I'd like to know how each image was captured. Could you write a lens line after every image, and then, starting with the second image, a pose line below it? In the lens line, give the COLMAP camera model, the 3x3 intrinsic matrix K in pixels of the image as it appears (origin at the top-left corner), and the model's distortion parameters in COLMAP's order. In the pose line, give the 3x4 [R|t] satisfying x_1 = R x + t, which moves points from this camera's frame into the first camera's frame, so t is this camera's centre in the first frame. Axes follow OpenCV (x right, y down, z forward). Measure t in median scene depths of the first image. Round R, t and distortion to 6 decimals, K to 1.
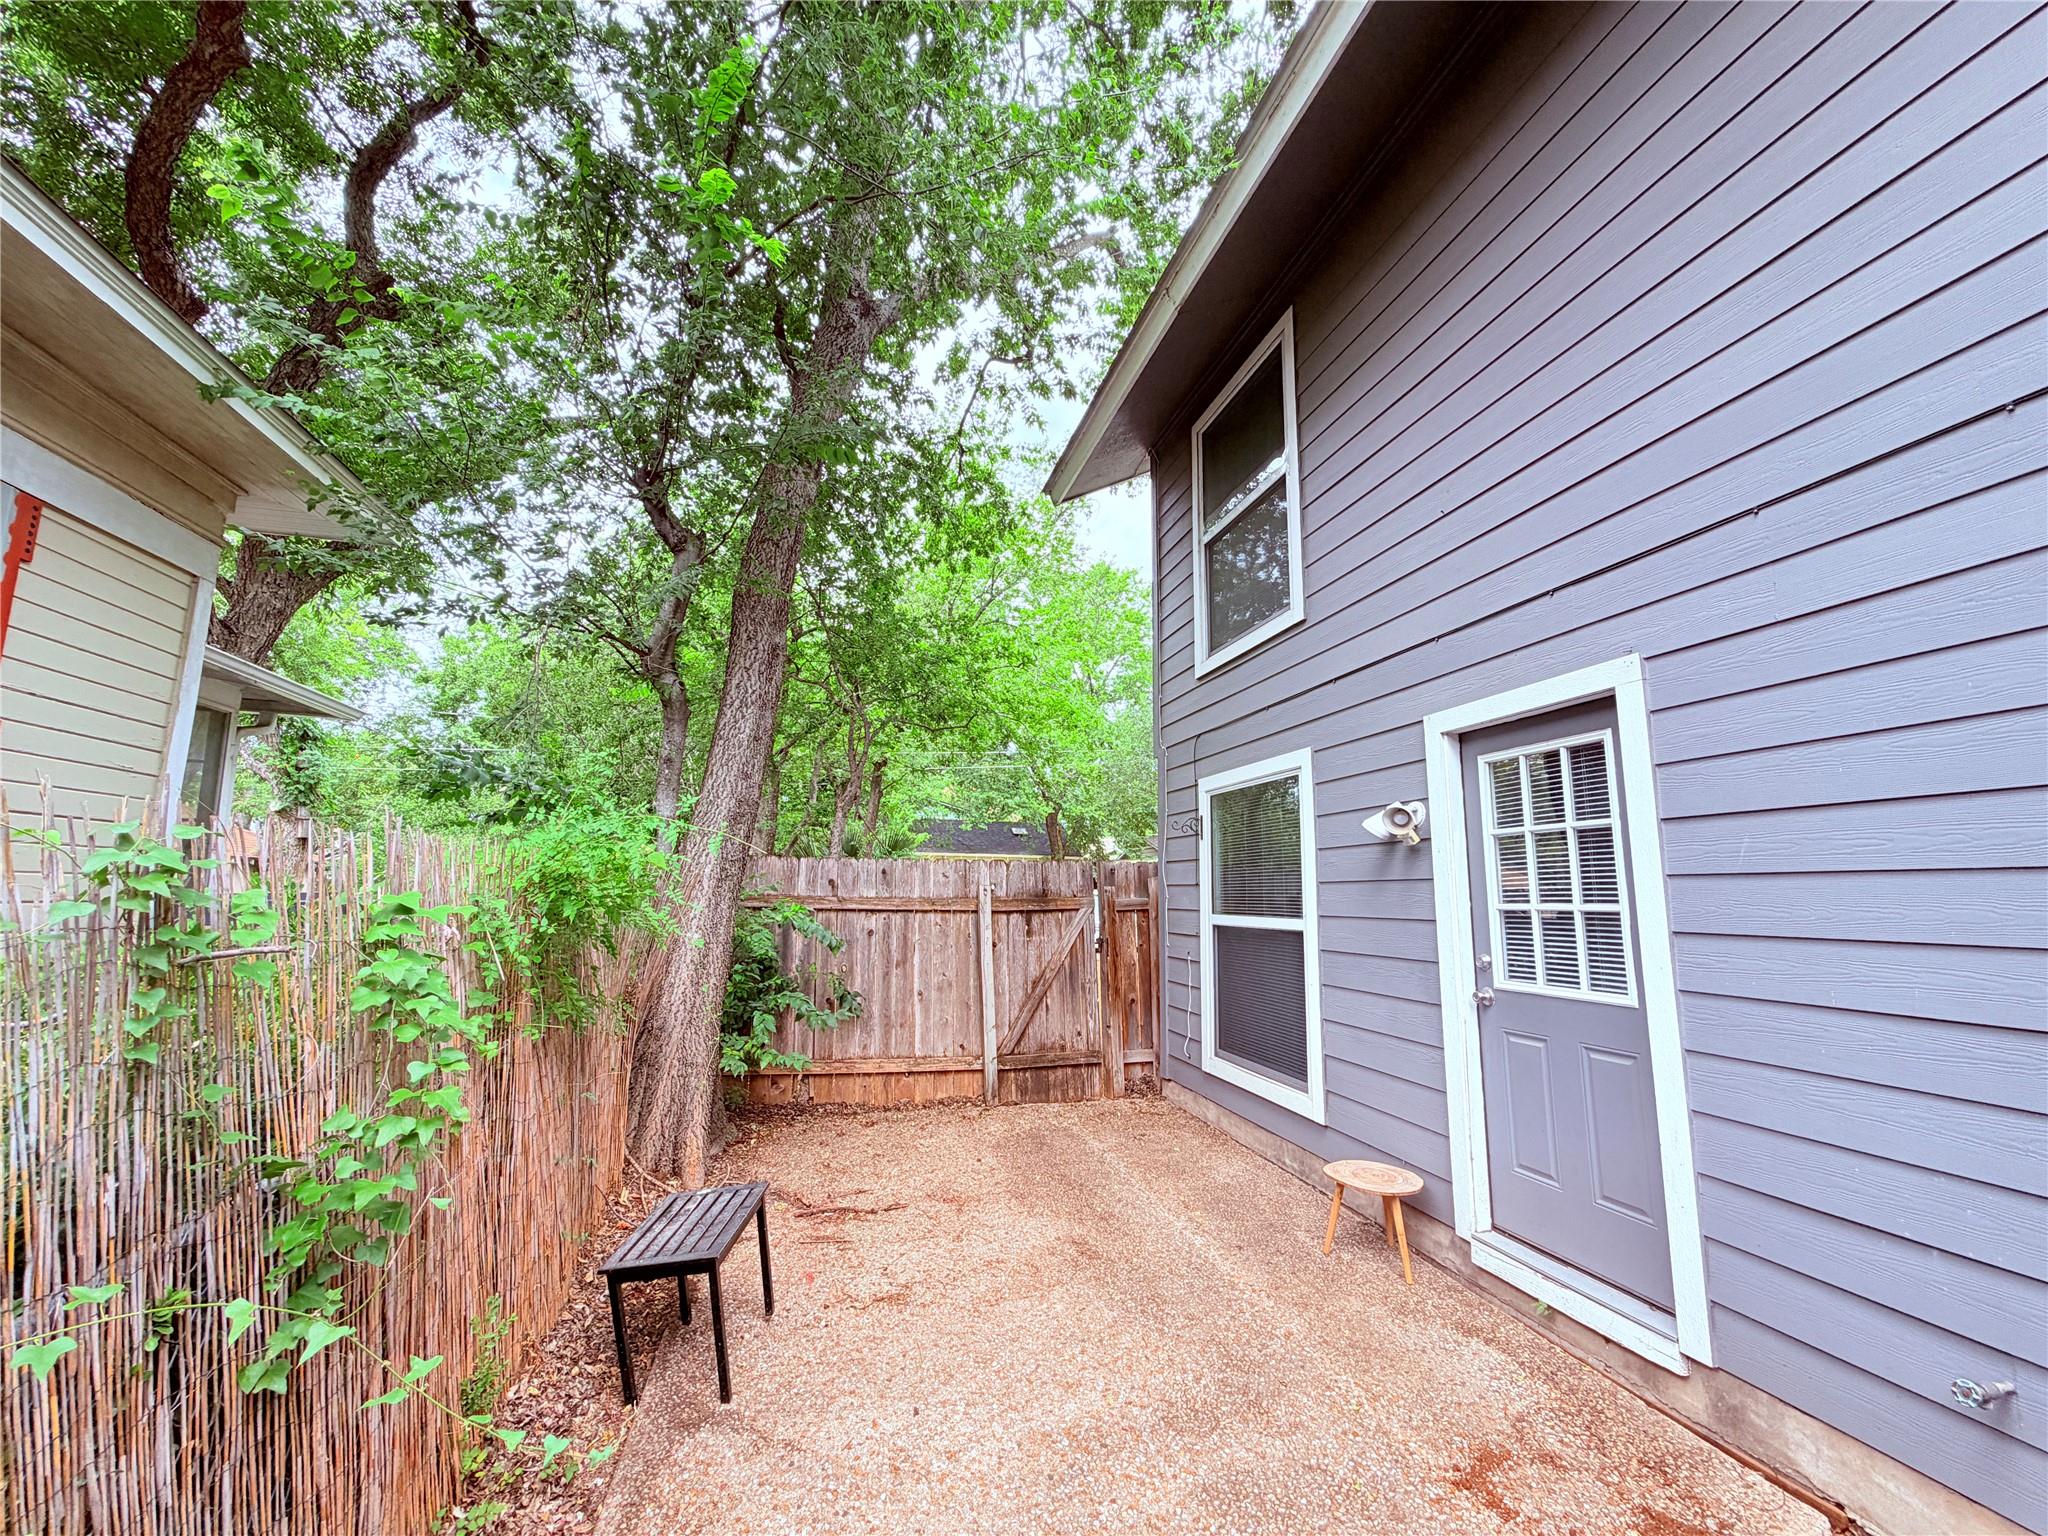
lens RADIAL K [[820.2, 0, 1020.4], [0, 820.2, 767.8], [0, 0, 1]] dist [0.000945, 0.000277]
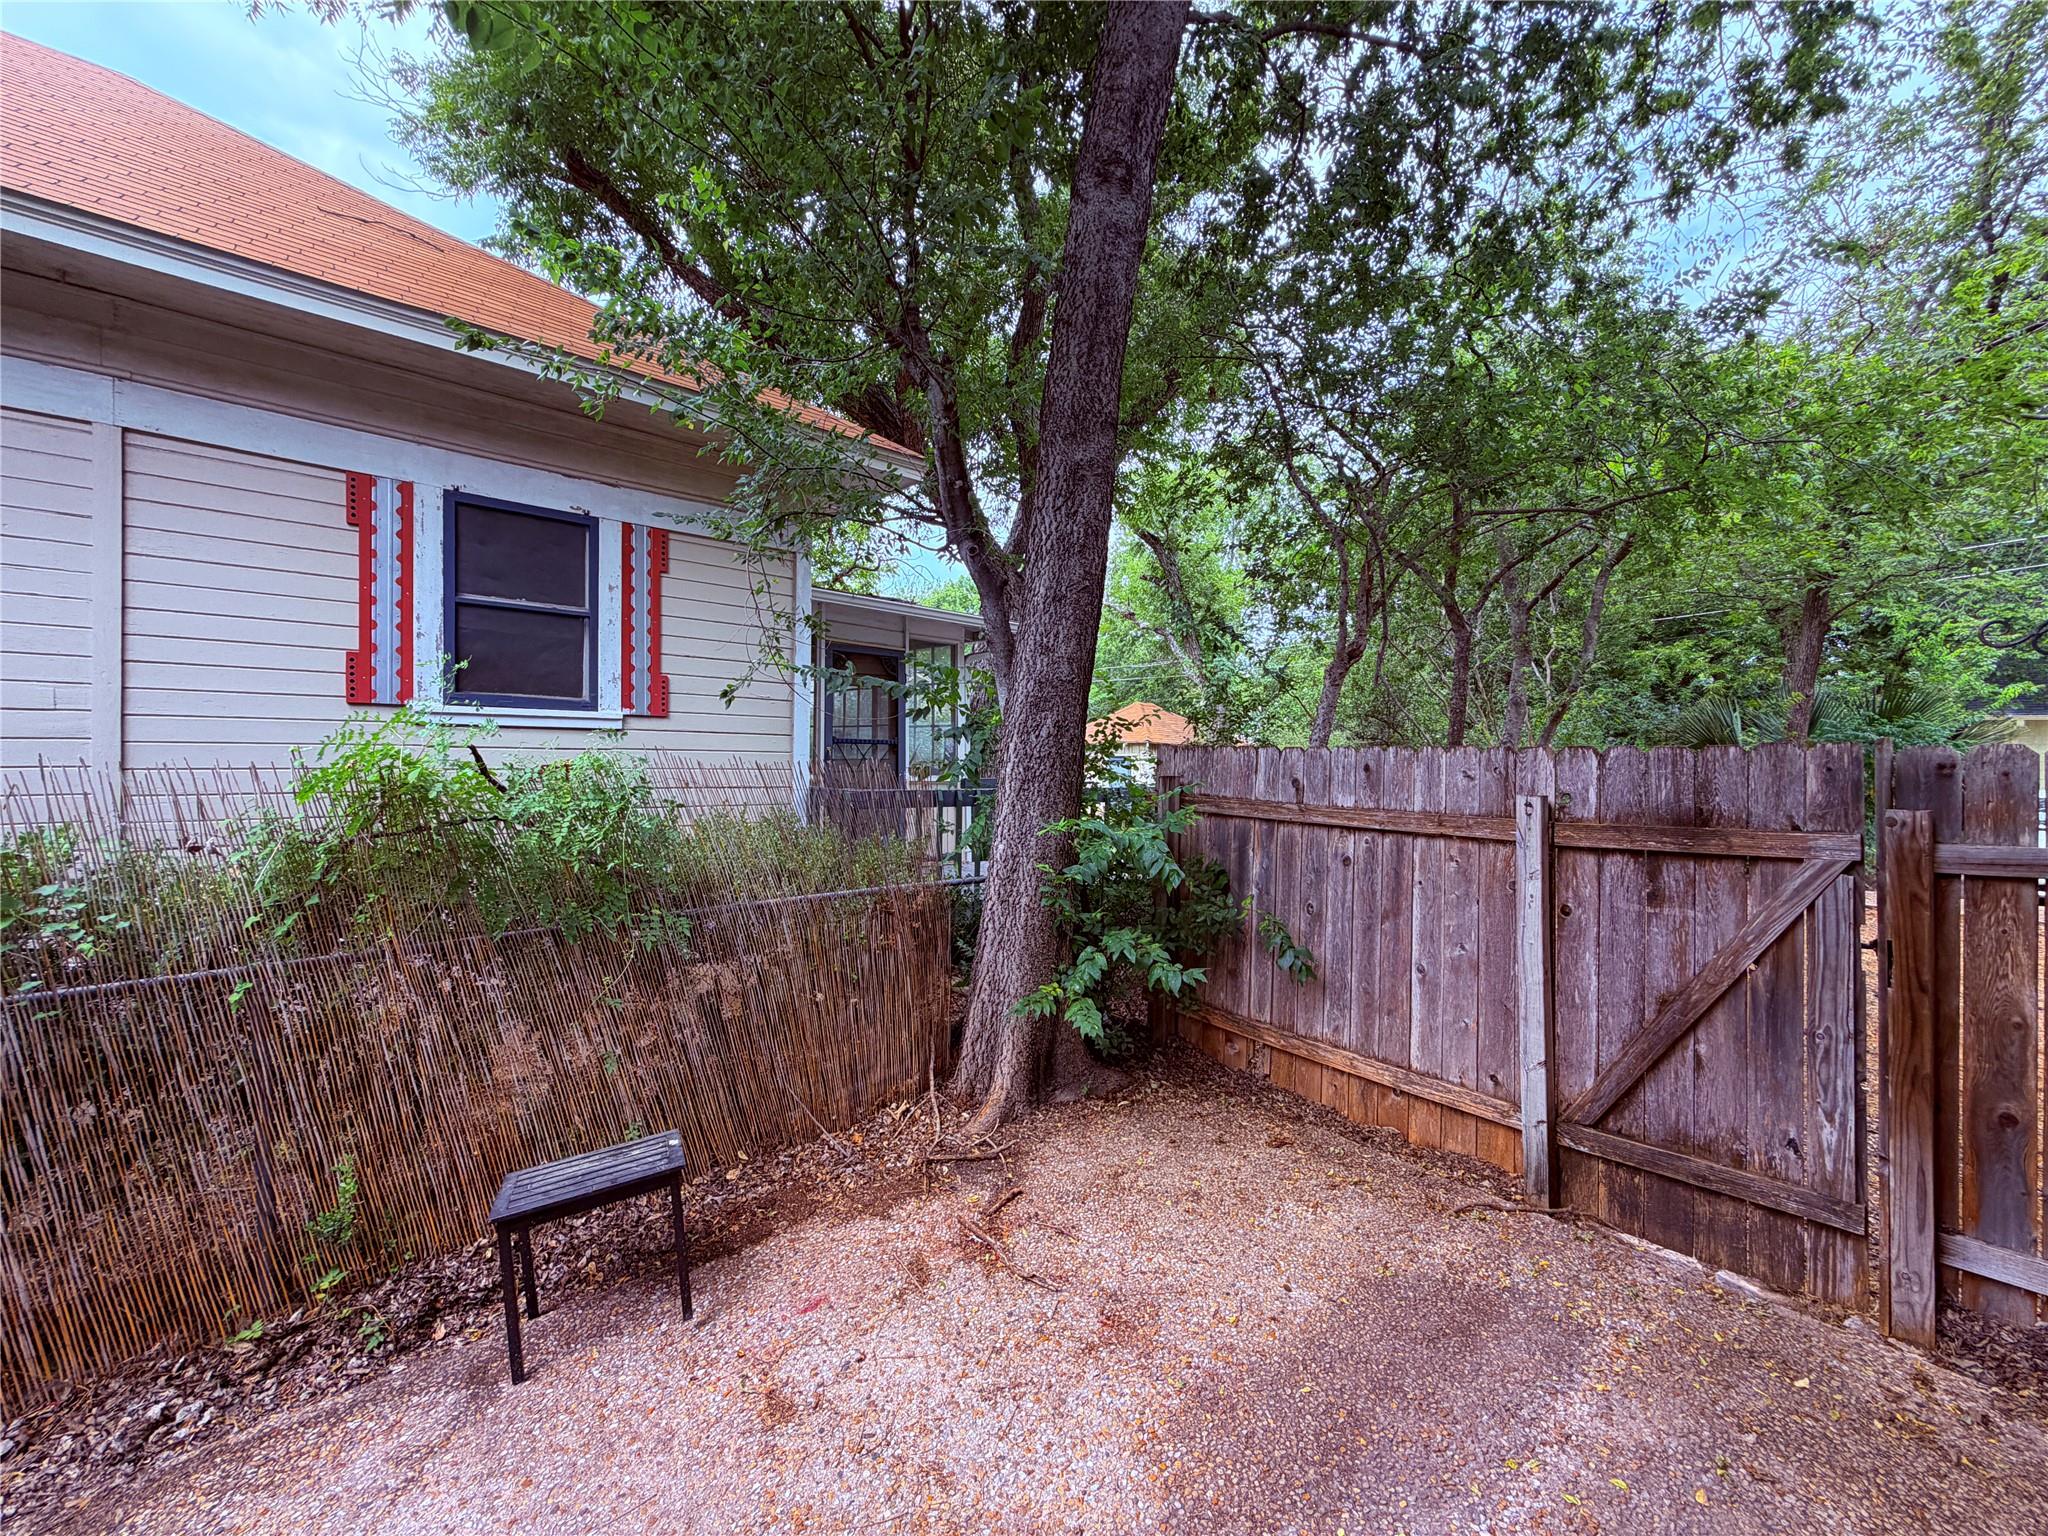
lens RADIAL K [[820.2, 0, 1020.4], [0, 820.2, 767.8], [0, 0, 1]] dist [0.000945, 0.000277]
pose [[0.452653, 0.010023, -0.891630, 0.369385], [0.120227, 0.990120, 0.072165, 0.065729], [0.883545, -0.139863, 0.446976, 0.649687]]
